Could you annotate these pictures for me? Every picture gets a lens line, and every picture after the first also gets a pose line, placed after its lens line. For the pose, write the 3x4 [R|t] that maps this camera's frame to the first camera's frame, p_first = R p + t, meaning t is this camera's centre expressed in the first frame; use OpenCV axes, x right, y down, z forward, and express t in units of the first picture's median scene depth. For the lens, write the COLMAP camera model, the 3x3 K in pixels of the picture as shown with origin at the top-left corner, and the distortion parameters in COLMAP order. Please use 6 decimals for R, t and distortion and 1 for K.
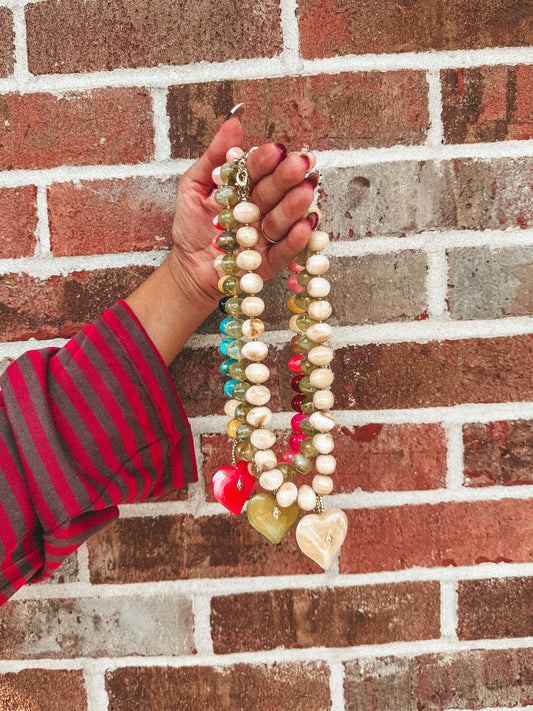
lens RADIAL K [[508.4, 0, 266.5], [0, 508.4, 355.5], [0, 0, 1]] dist [0.027631, -0.035029]
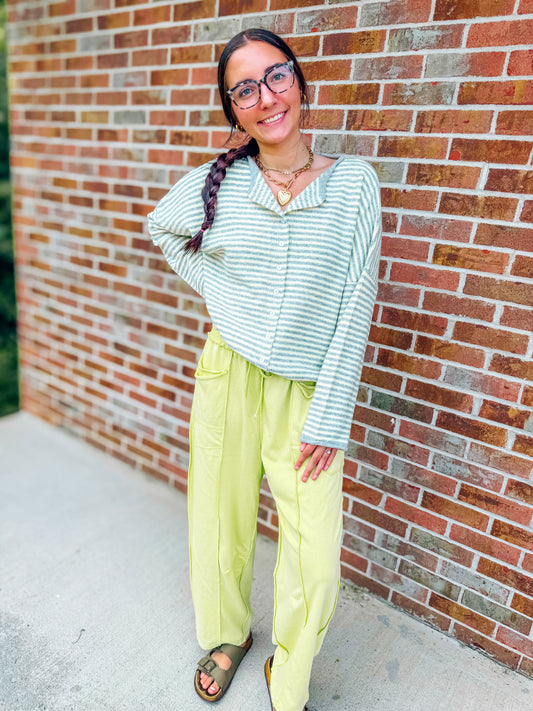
lens RADIAL K [[508.4, 0, 266.5], [0, 508.4, 355.5], [0, 0, 1]] dist [0.027631, -0.035029]
pose [[0.831809, 0.286055, -0.475675, 2.140295], [-0.177435, 0.949045, 0.260444, 0.300179], [0.525938, -0.132238, 0.840180, -2.746599]]
